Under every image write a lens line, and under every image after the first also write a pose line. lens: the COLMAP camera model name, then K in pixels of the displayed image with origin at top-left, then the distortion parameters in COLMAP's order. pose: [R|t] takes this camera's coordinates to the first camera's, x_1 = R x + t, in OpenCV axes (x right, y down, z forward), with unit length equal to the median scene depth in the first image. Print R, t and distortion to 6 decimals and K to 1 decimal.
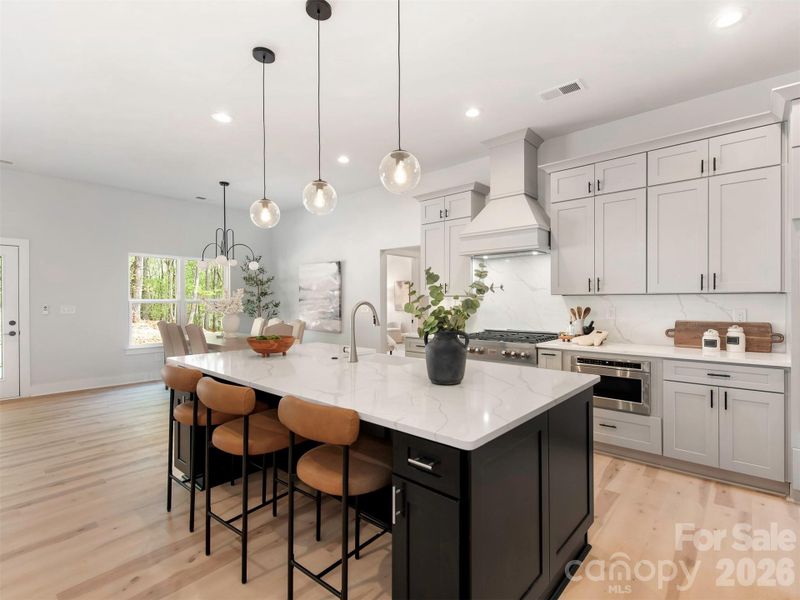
lens RADIAL K [[387.8, 0, 401.4], [0, 387.8, 297.7], [0, 0, 1]] dist [0.000770, -0.000731]
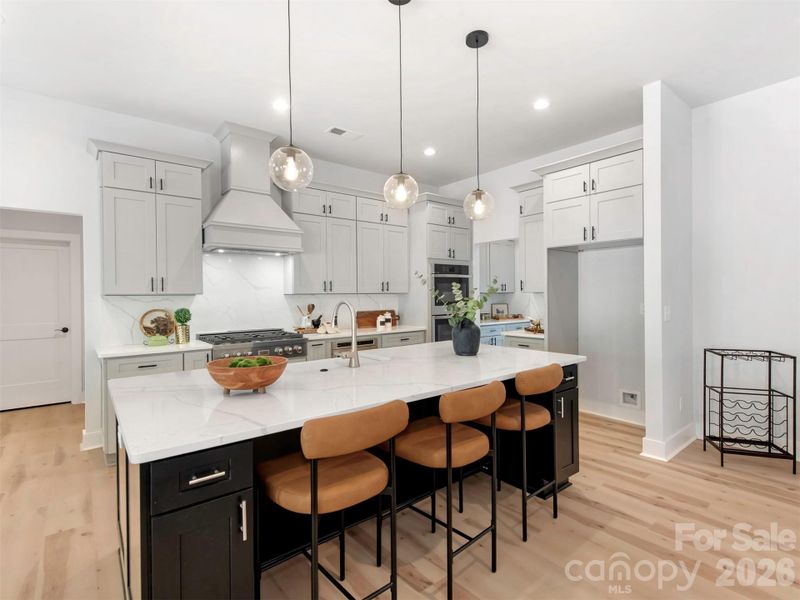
lens RADIAL K [[400.8, 0, 401.3], [0, 400.8, 302.4], [0, 0, 1]] dist [-0.001609, -0.000328]
pose [[0.155181, -0.012396, 0.987808, -0.822602], [0.006668, 0.999912, 0.011501, 0.007148], [-0.987863, 0.004802, 0.155250, 0.593633]]
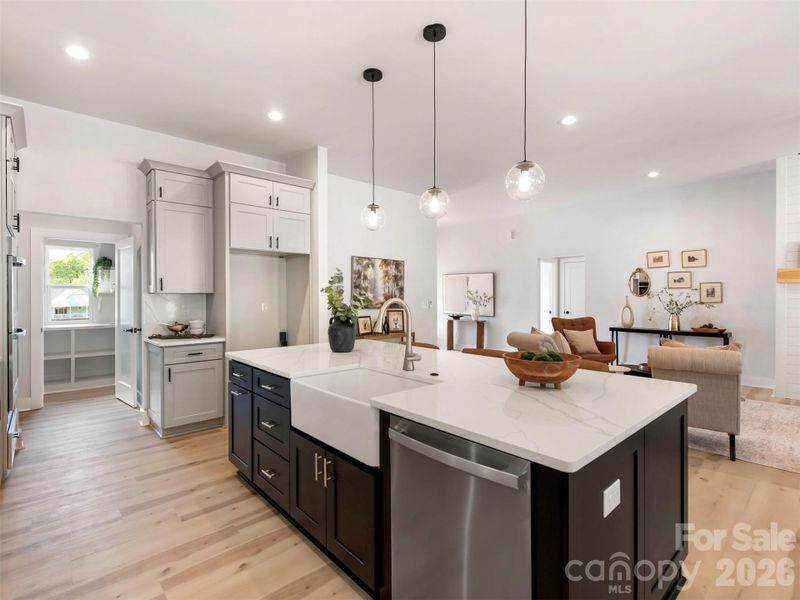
lens RADIAL K [[393.6, 0, 398.1], [0, 393.6, 297.3], [0, 0, 1]] dist [-0.000683, -0.000669]
pose [[-0.994558, 0.008218, 0.103864, -0.247362], [0.008518, 0.999961, 0.002445, 0.007004], [-0.103840, 0.003317, -0.994588, 1.343217]]
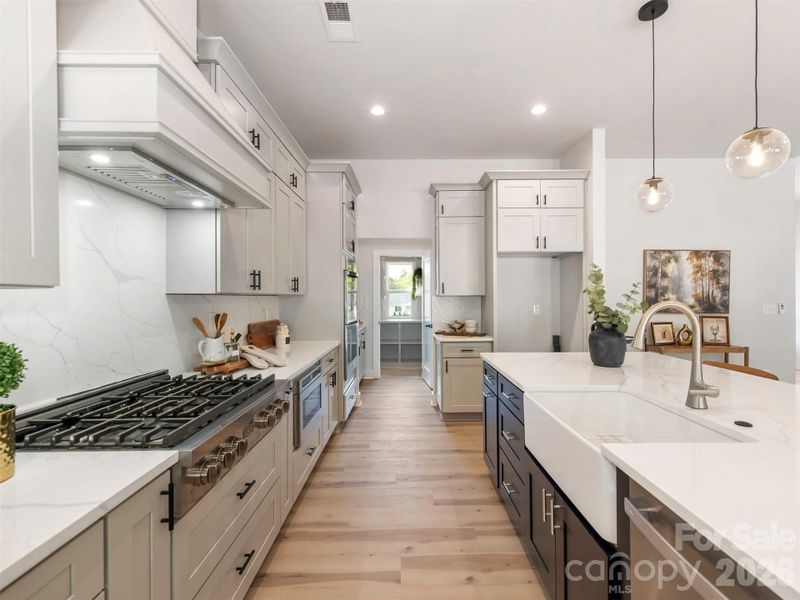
lens RADIAL K [[367.4, 0, 405.5], [0, 367.4, 298.6], [0, 0, 1]] dist [0.003473, -0.000136]
pose [[-0.667600, 0.009585, 0.744458, -0.282330], [0.008950, 0.999948, -0.004849, 0.006539], [-0.744466, 0.003426, -0.667651, 1.224397]]
